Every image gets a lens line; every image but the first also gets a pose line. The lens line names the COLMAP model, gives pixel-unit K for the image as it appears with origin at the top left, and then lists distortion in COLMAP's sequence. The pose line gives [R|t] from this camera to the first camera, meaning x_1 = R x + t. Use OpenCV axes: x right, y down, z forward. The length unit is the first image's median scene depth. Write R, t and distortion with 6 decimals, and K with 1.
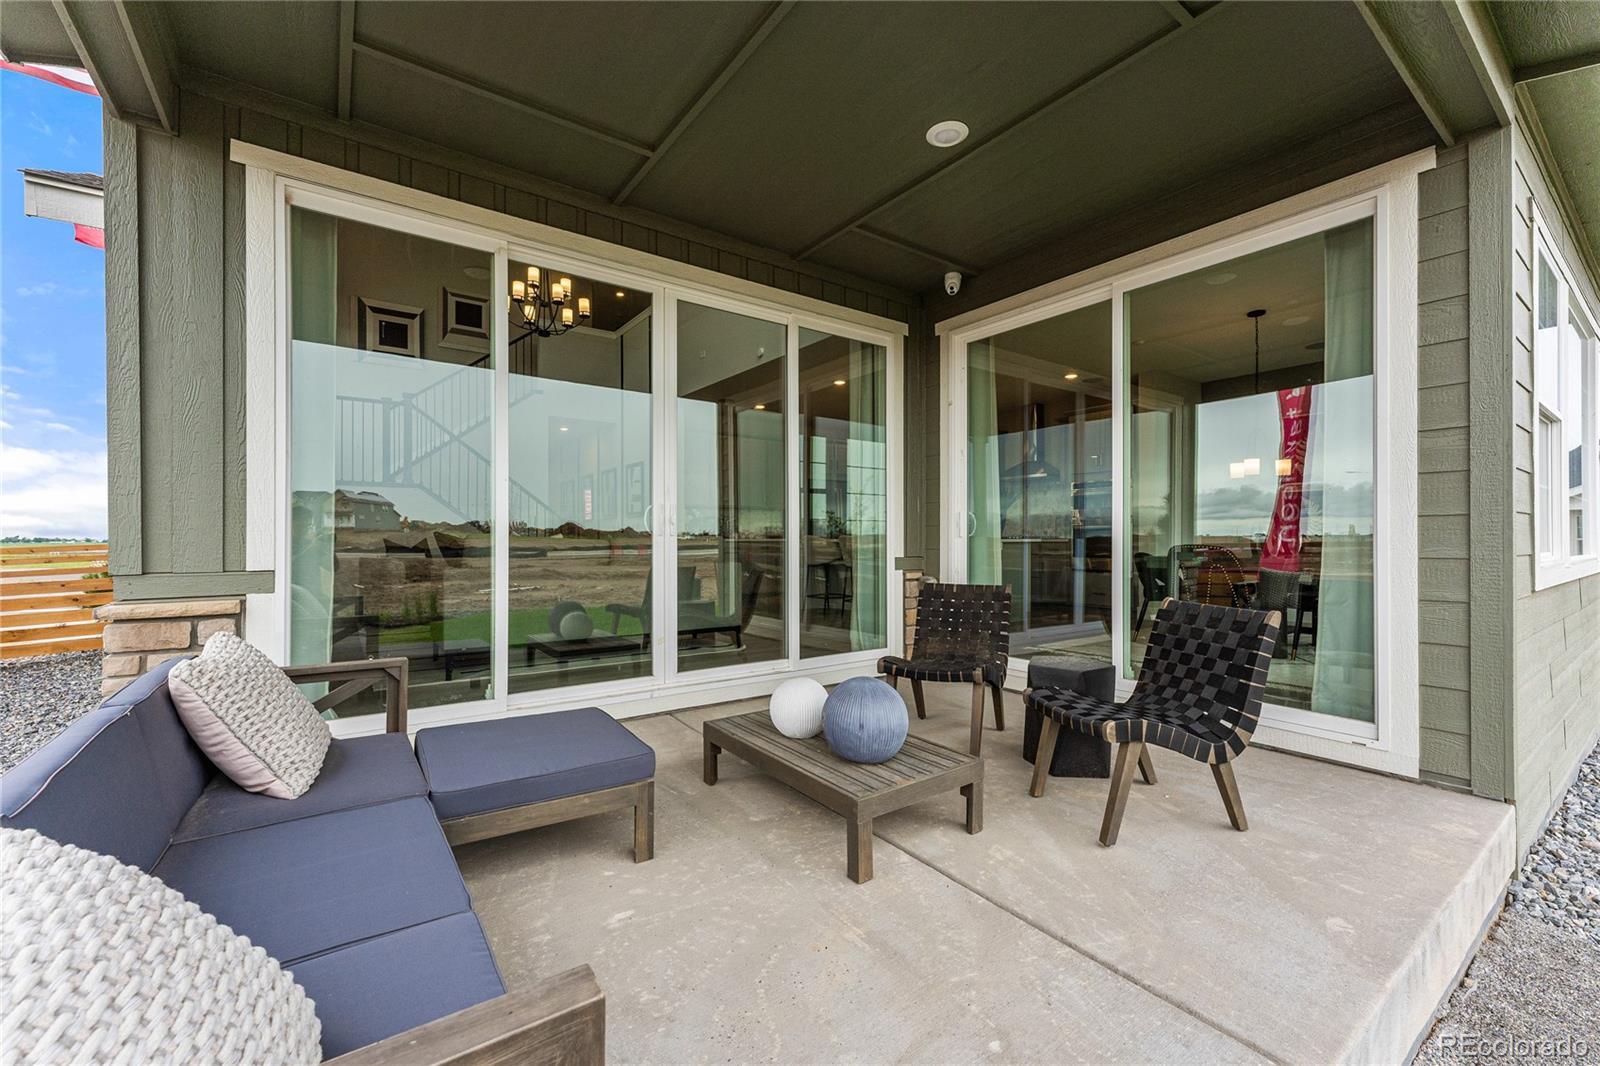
lens RADIAL K [[652.7, 0, 796.4], [0, 652.7, 539.6], [0, 0, 1]] dist [0.001888, 0.000082]
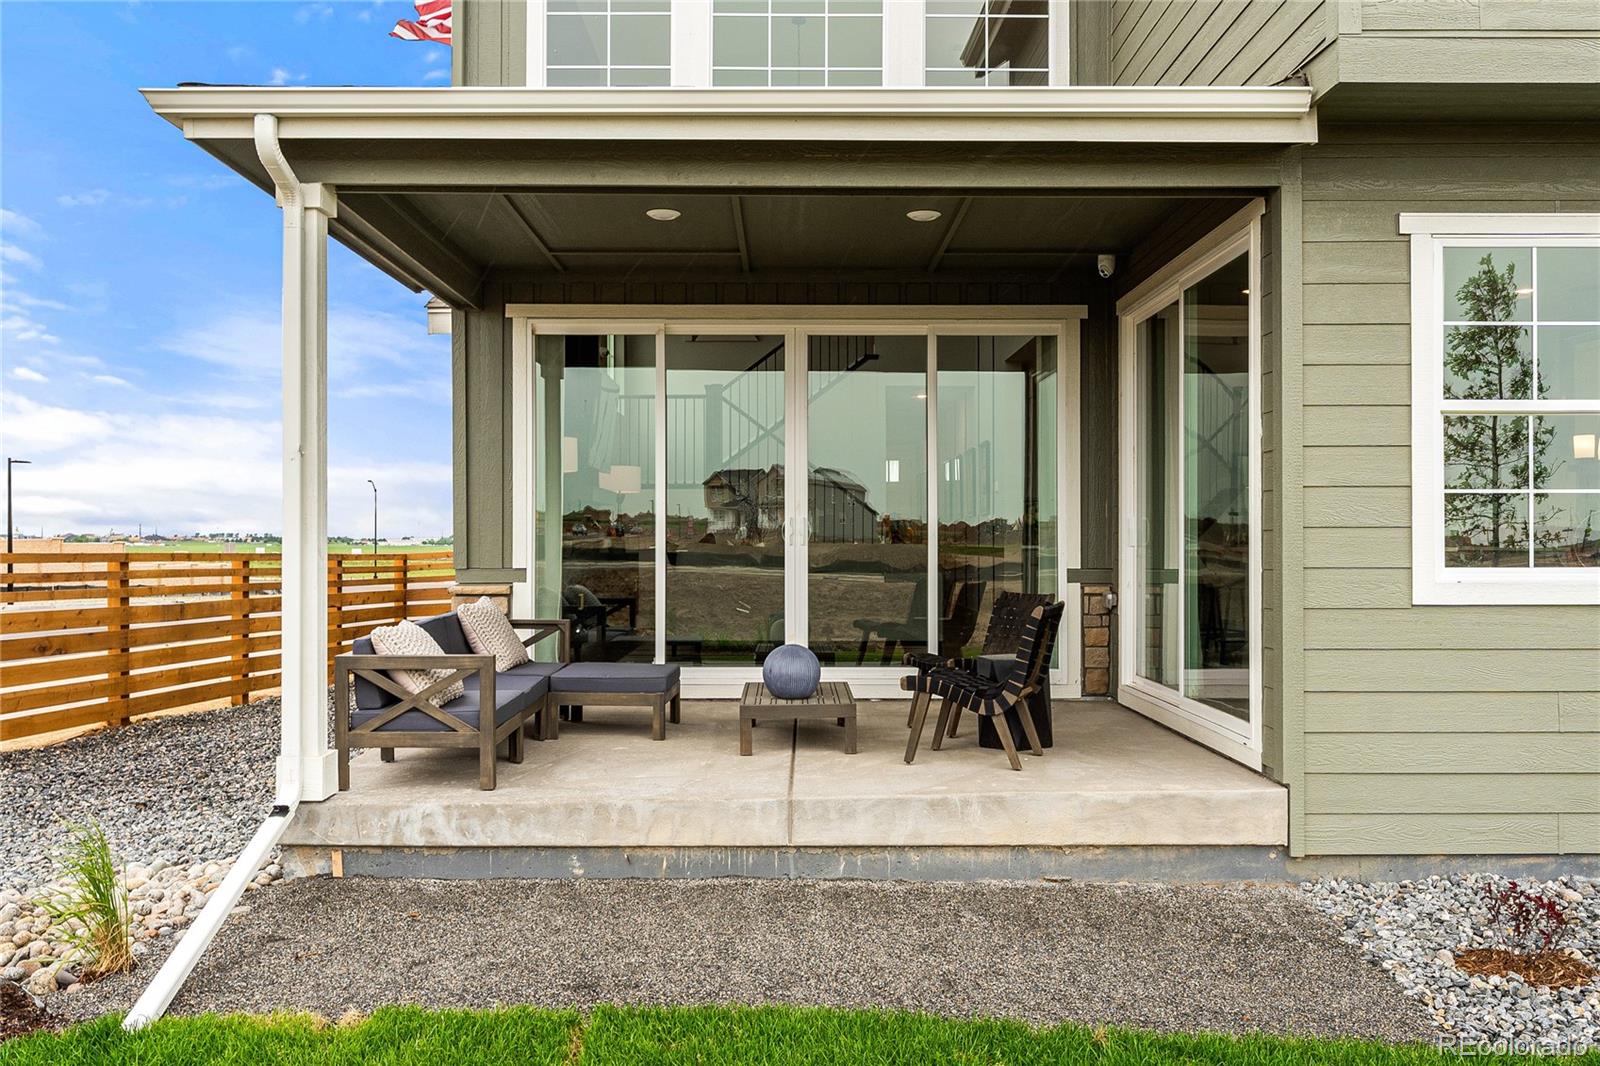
lens RADIAL K [[1296.9, 0, 804.7], [0, 1296.9, 538.2], [0, 0, 1]] dist [0.004017, -0.000546]
pose [[0.819619, -0.001937, -0.572906, 1.144661], [0.000289, 0.999996, -0.002967, -0.012733], [0.572909, 0.002266, 0.819616, -0.880808]]
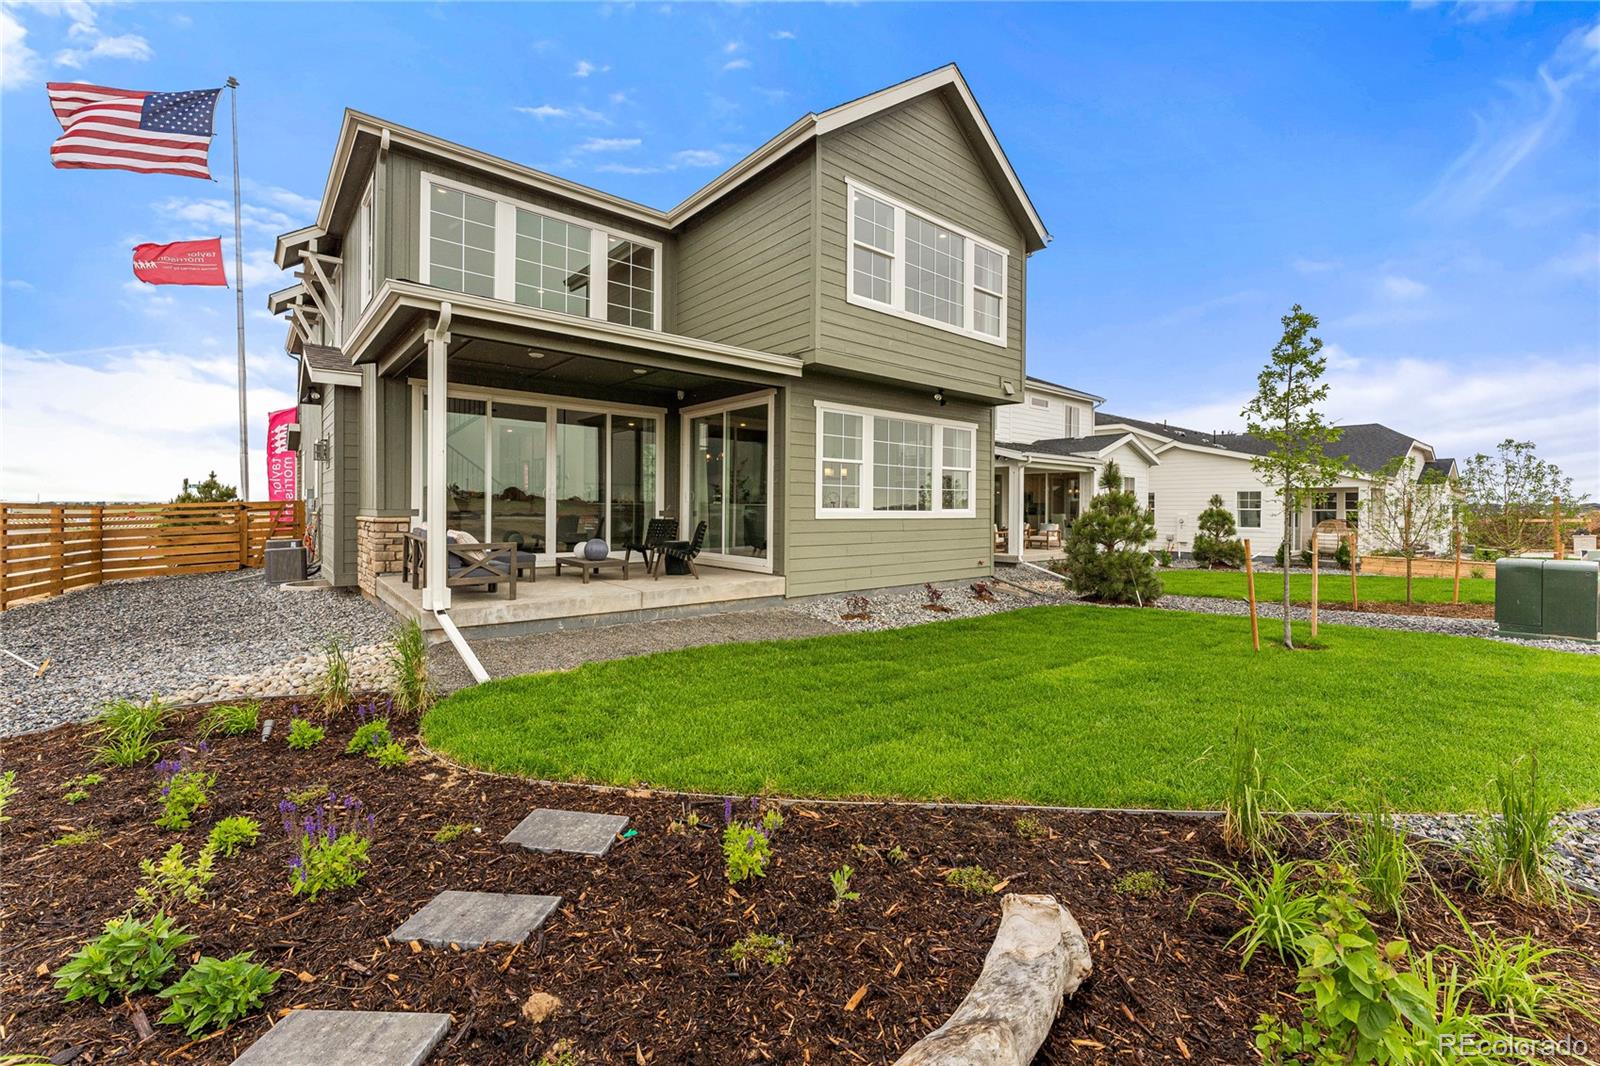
lens RADIAL K [[652.4, 0, 792.6], [0, 652.4, 523.6], [0, 0, 1]] dist [0.001697, -0.000100]
pose [[0.996996, 0.006695, 0.077165, 0.585141], [-0.008468, 0.999707, 0.022677, 0.020467], [-0.076991, -0.023263, 0.996760, -1.723481]]
